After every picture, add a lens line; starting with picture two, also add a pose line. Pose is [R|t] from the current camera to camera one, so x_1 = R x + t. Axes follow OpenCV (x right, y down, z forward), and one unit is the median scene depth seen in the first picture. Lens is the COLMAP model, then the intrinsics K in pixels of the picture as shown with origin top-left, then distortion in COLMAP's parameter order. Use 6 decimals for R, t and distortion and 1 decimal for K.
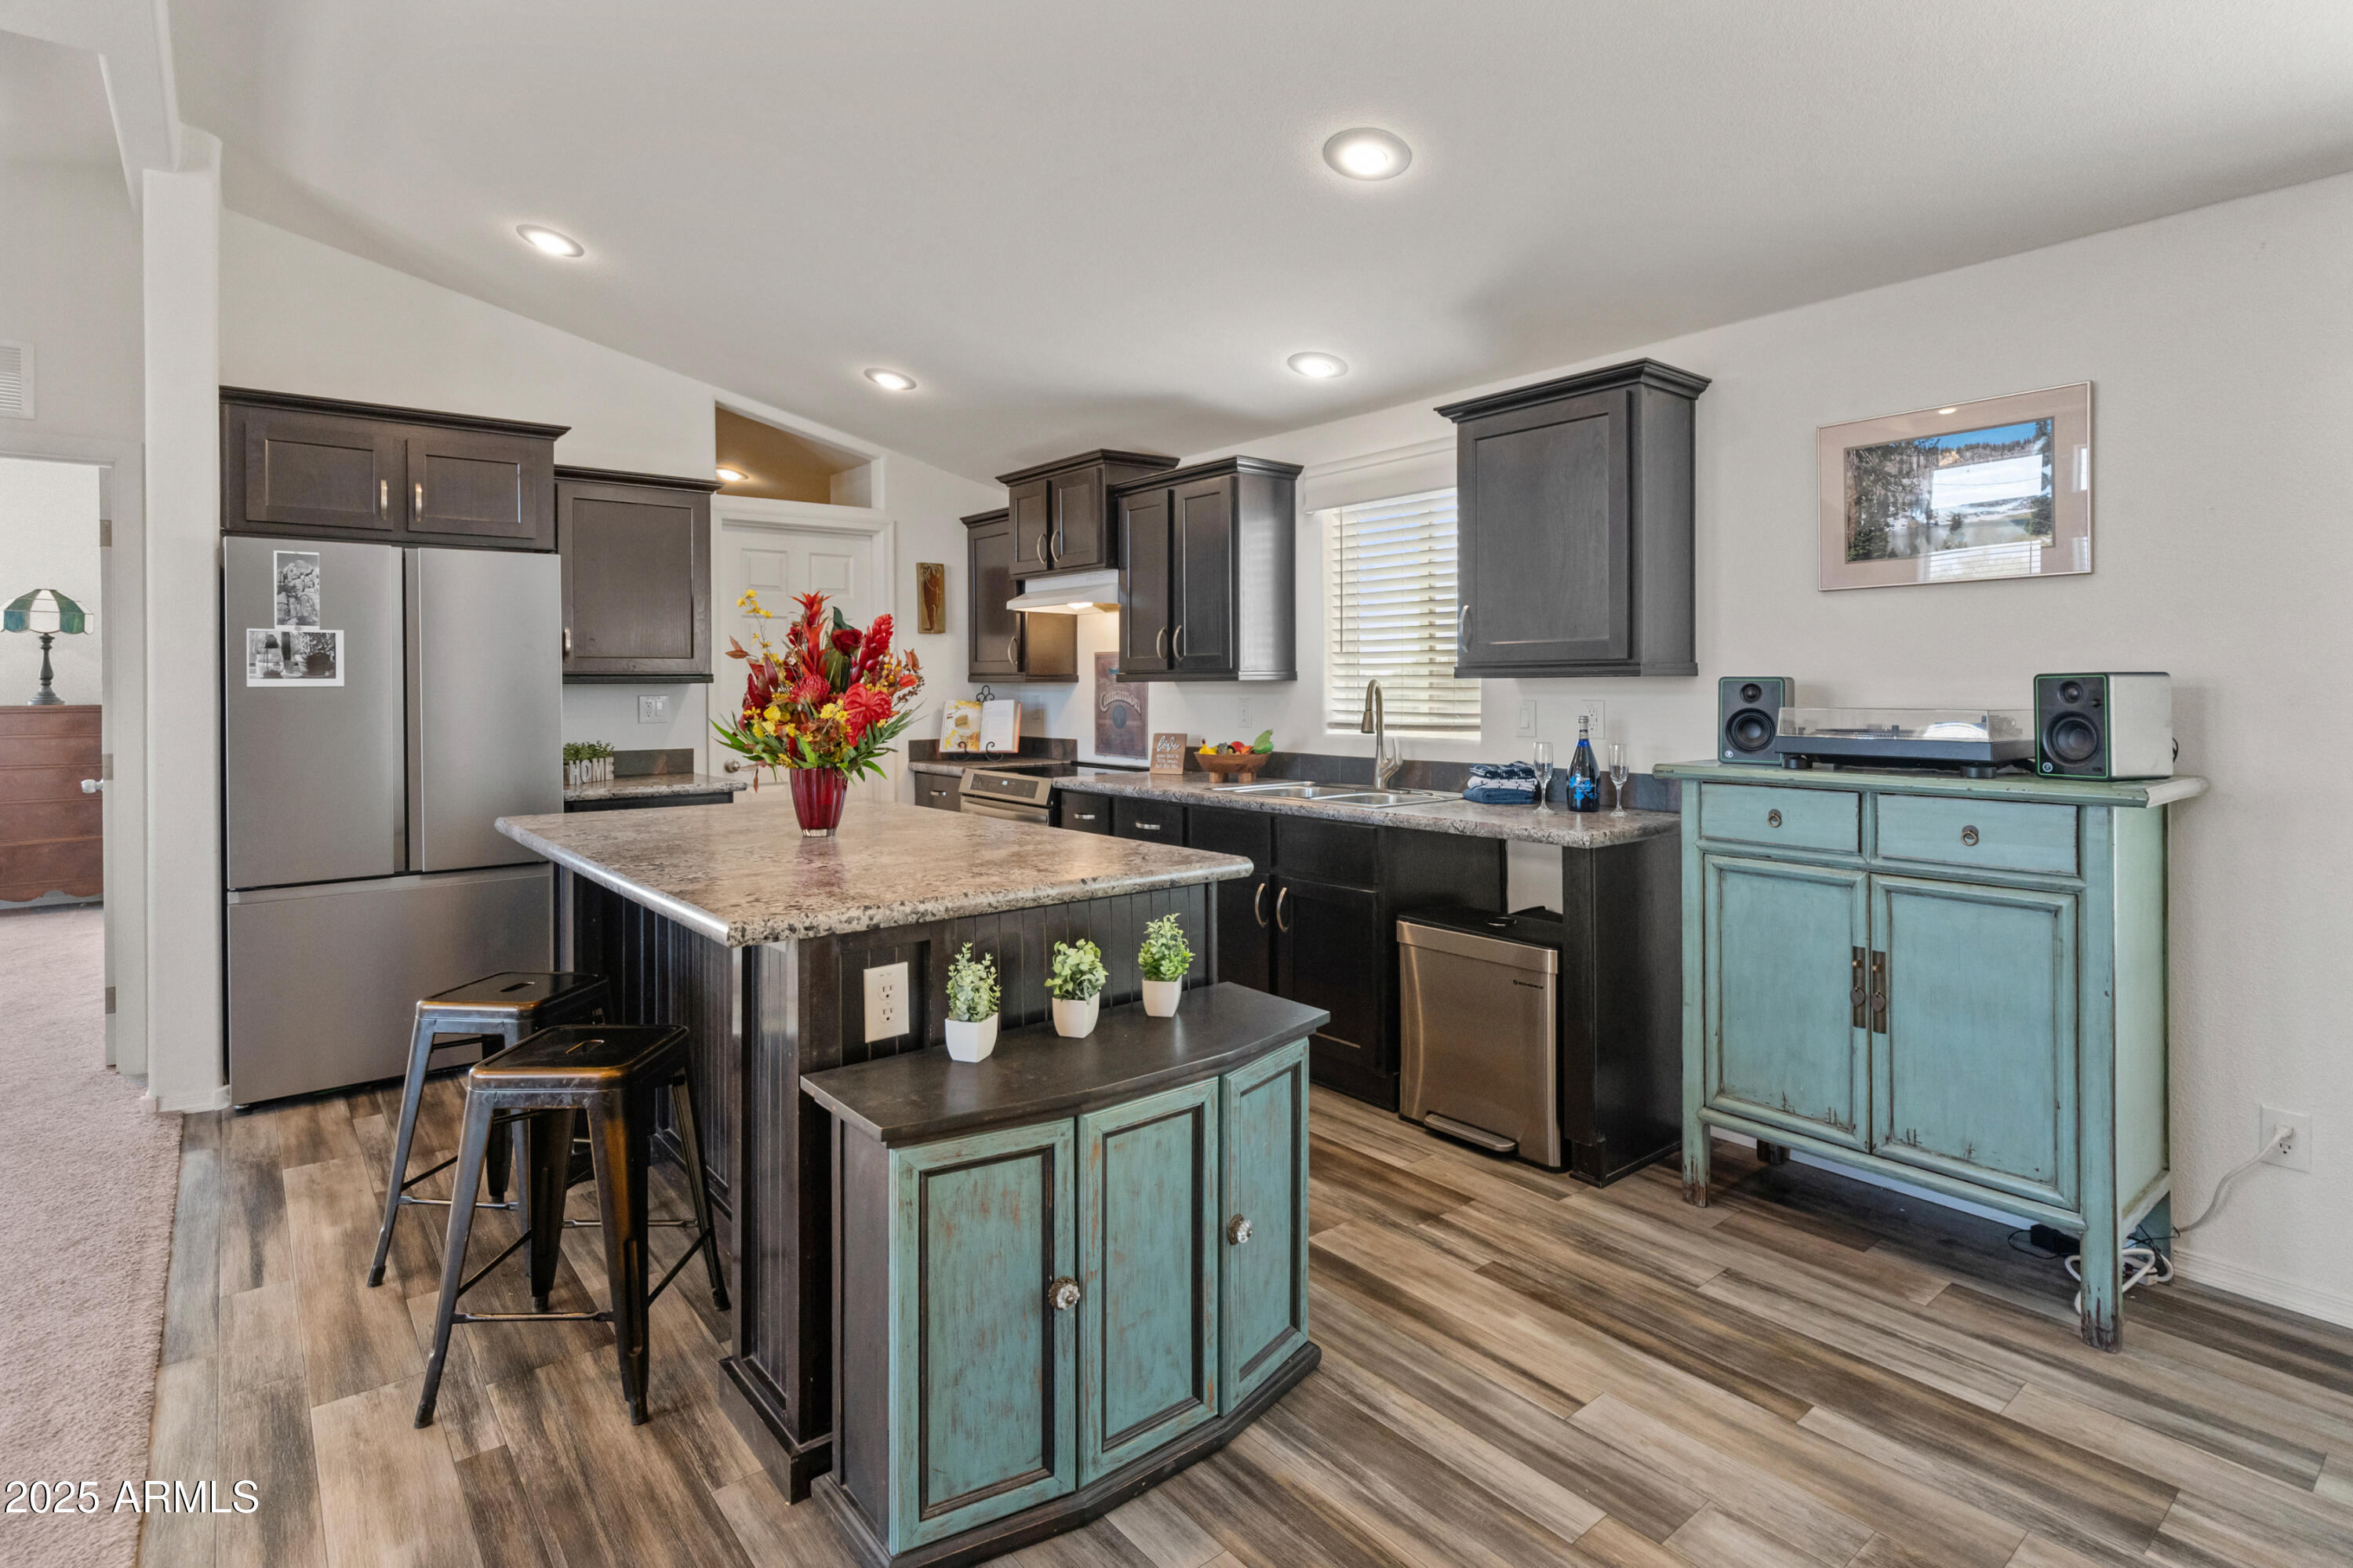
lens RADIAL K [[1175.3, 0, 1186.3], [0, 1175.3, 683.0], [0, 0, 1]] dist [0.006752, -0.001242]
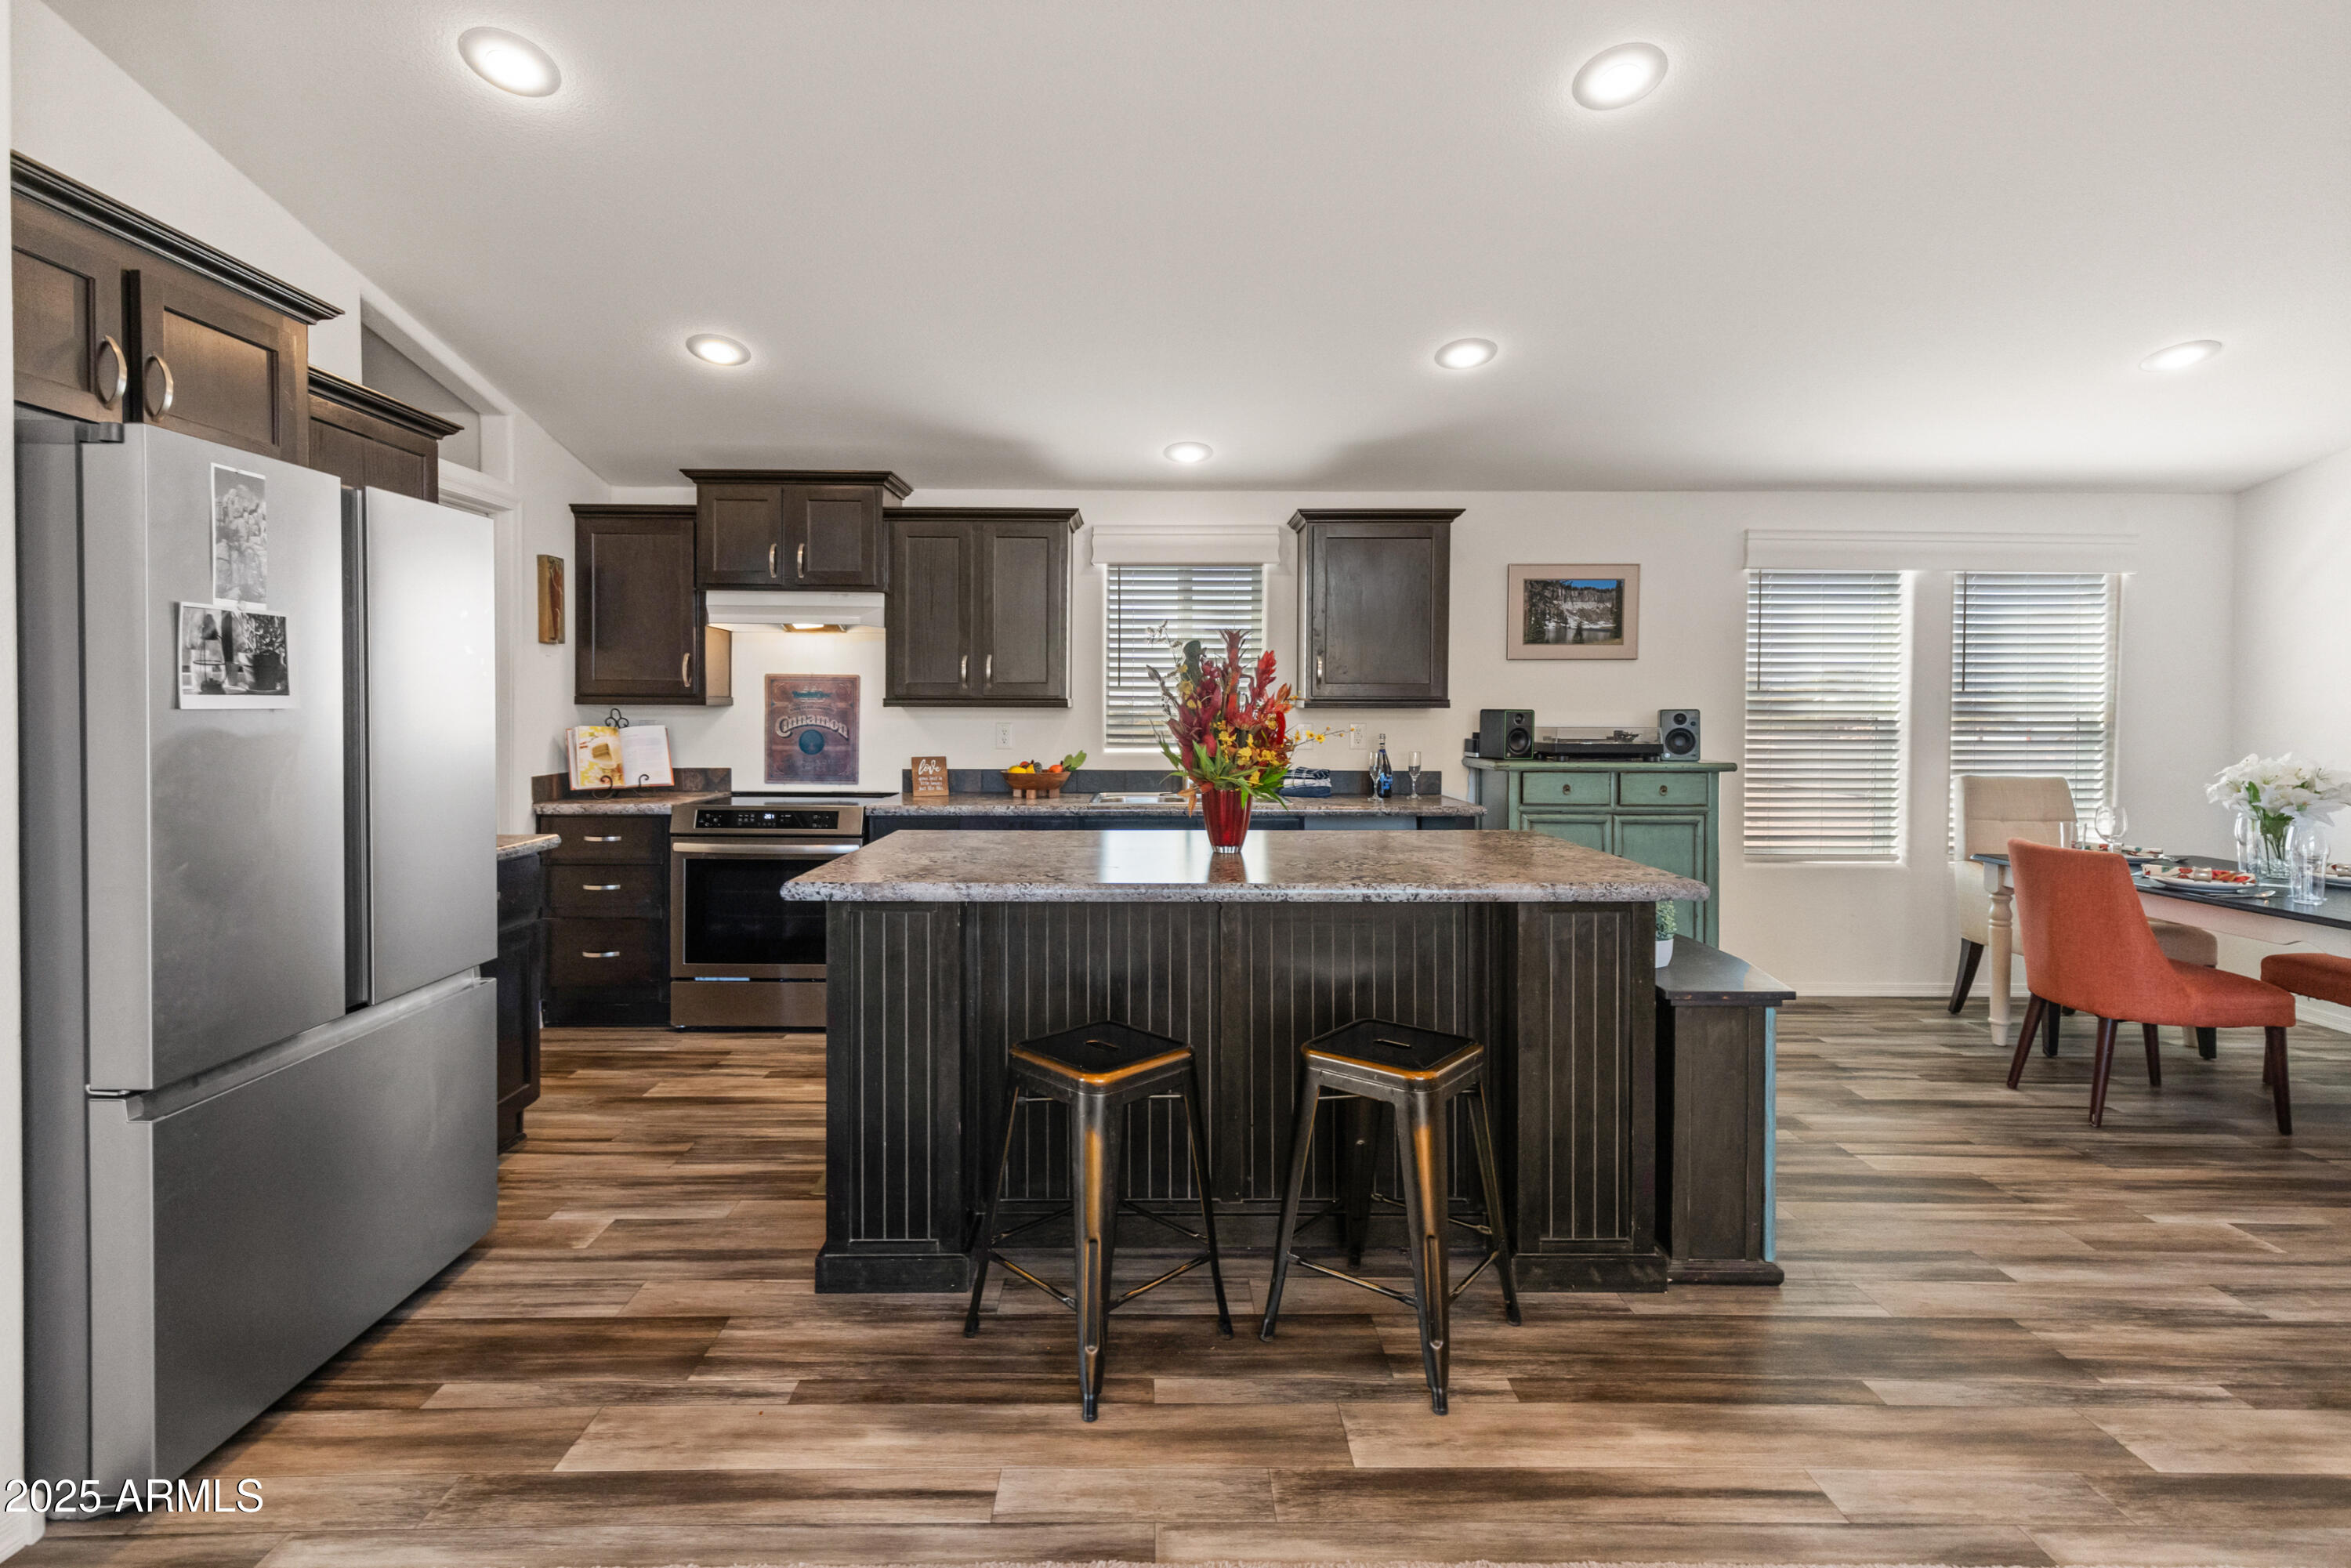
lens RADIAL K [[1105.2, 0, 1147.6], [0, 1105.2, 721.0], [0, 0, 1]] dist [0.011218, -0.003280]
pose [[0.630732, -0.003105, 0.775995, -1.088933], [-0.008822, 0.999899, 0.011171, -0.001365], [-0.775951, -0.013891, 0.630640, 0.400711]]
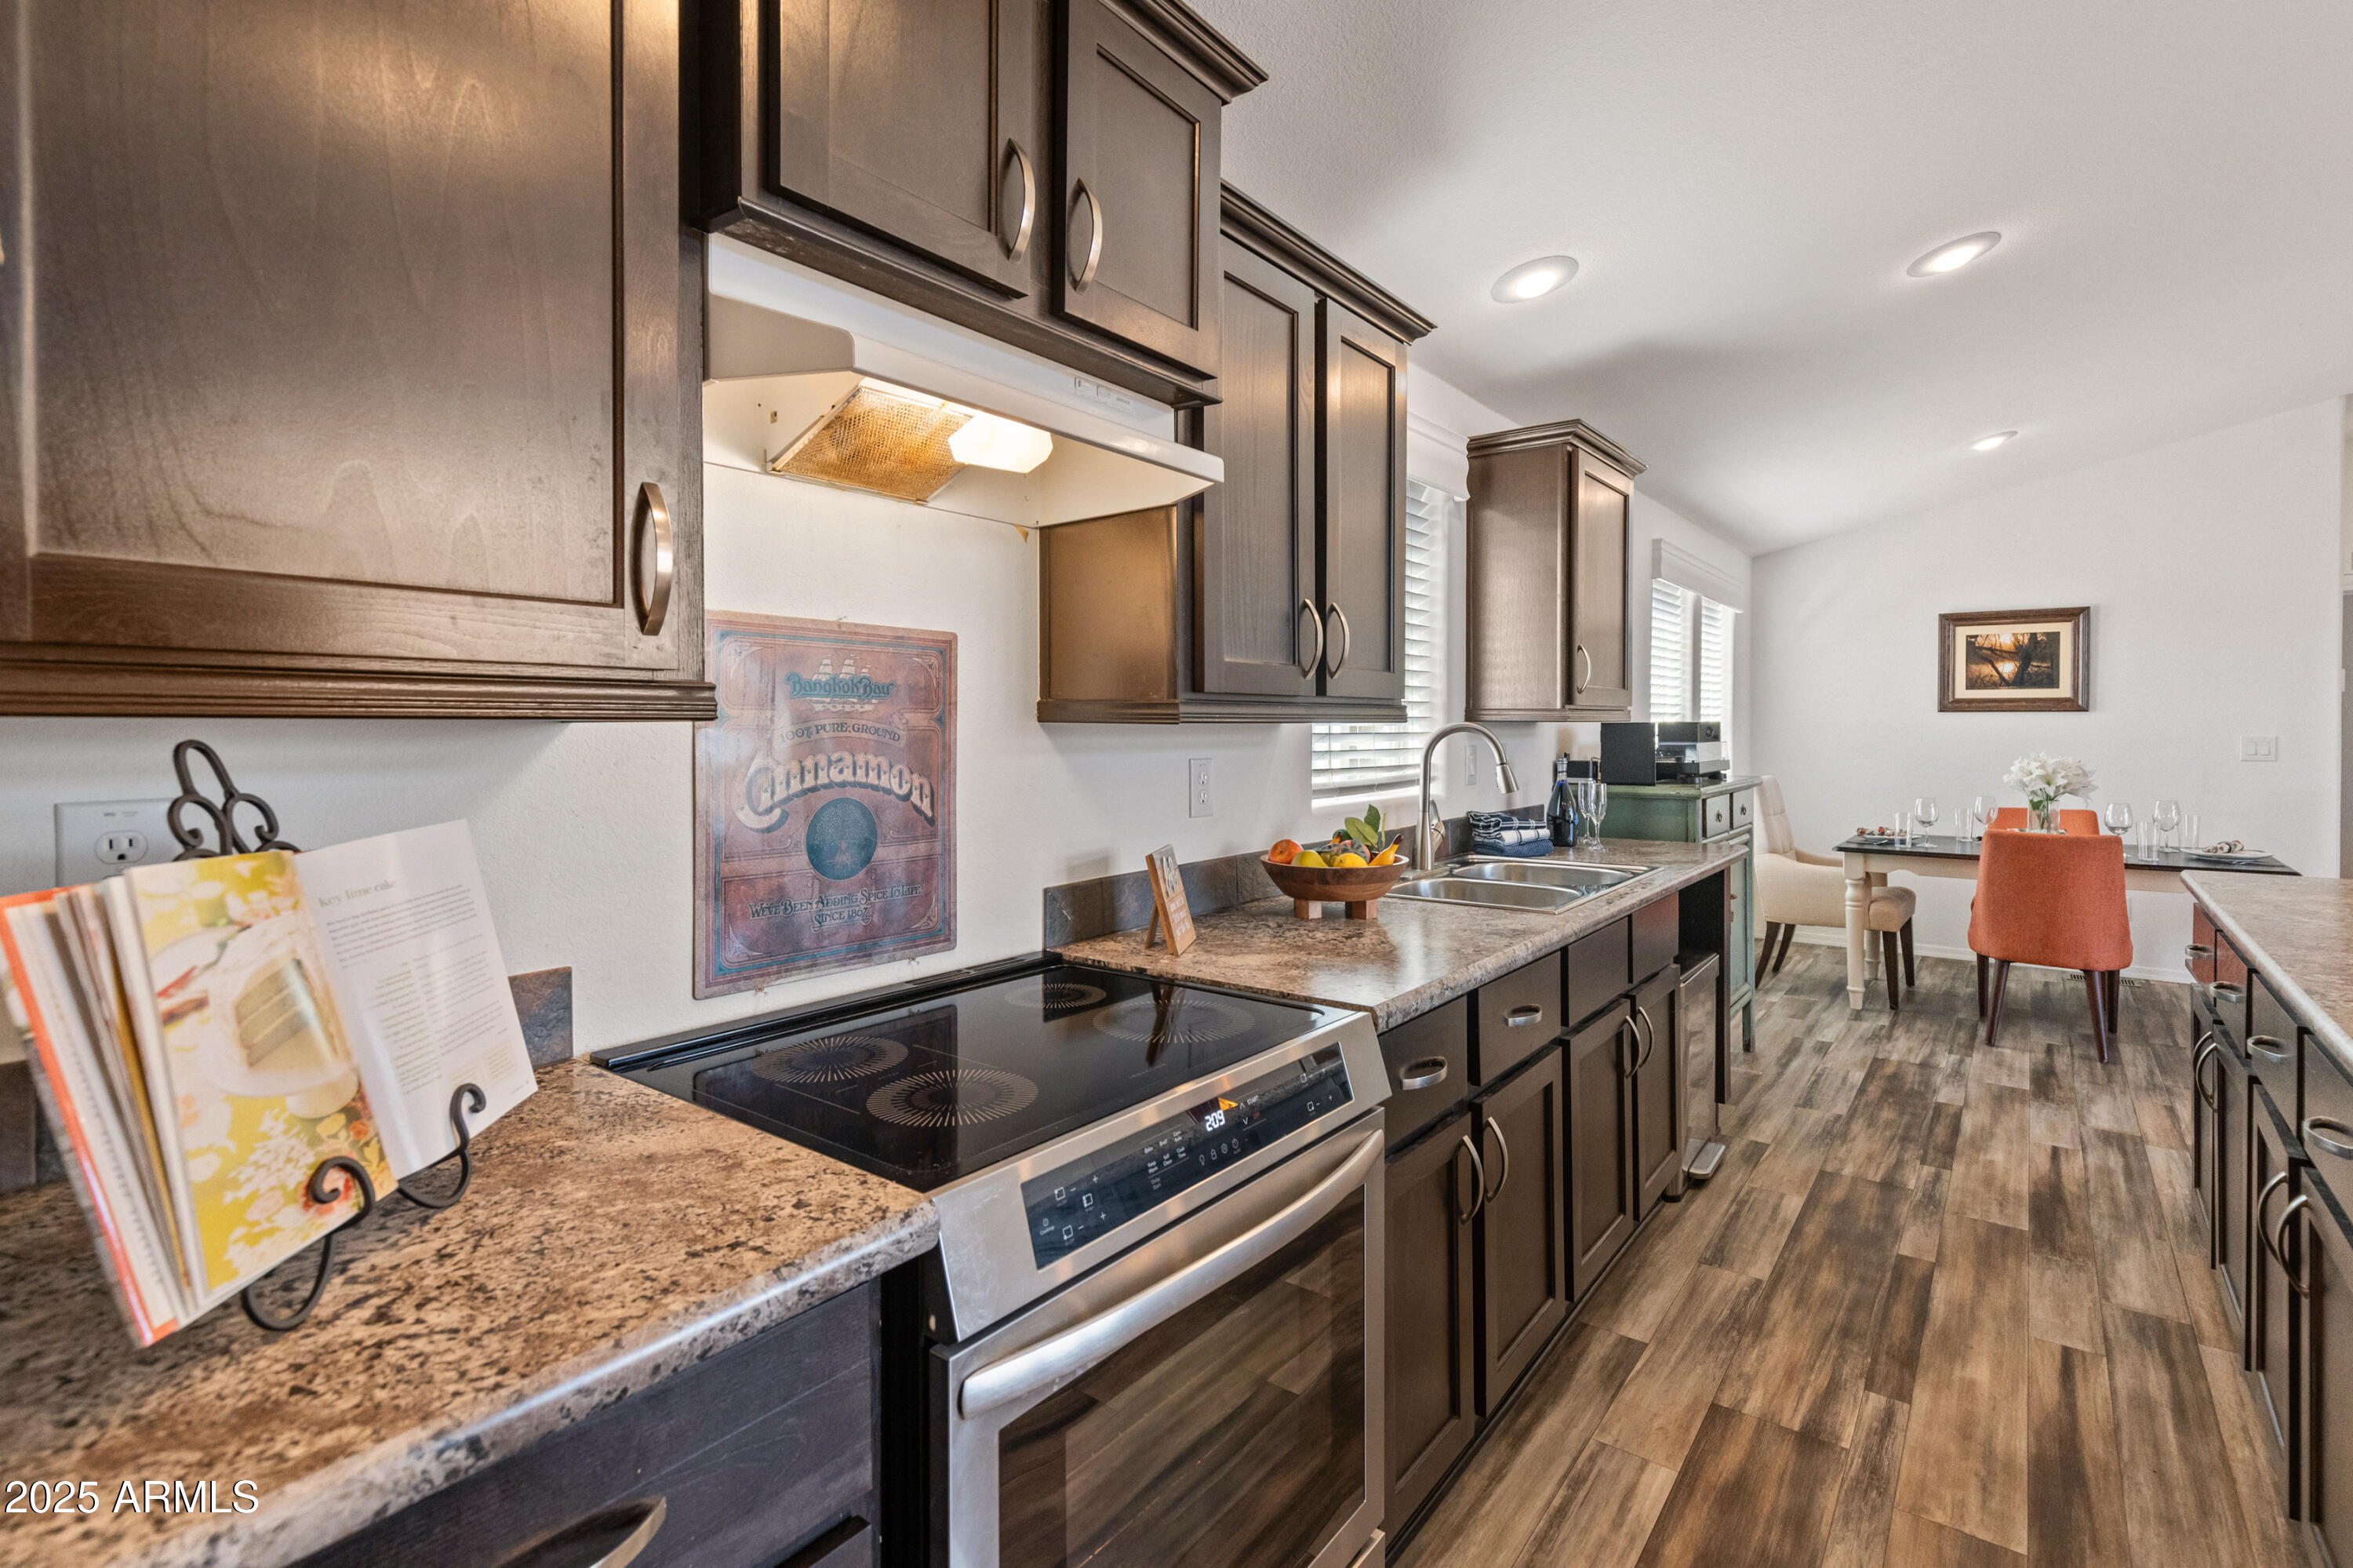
lens RADIAL K [[1106.2, 0, 1195.6], [0, 1106.2, 735.3], [0, 0, 1]] dist [0.011218, -0.003280]
pose [[-0.234445, -0.003465, 0.972123, -0.659583], [0.002257, 0.999989, 0.004108, 0.003188], [-0.972127, 0.003157, -0.234434, 1.813264]]
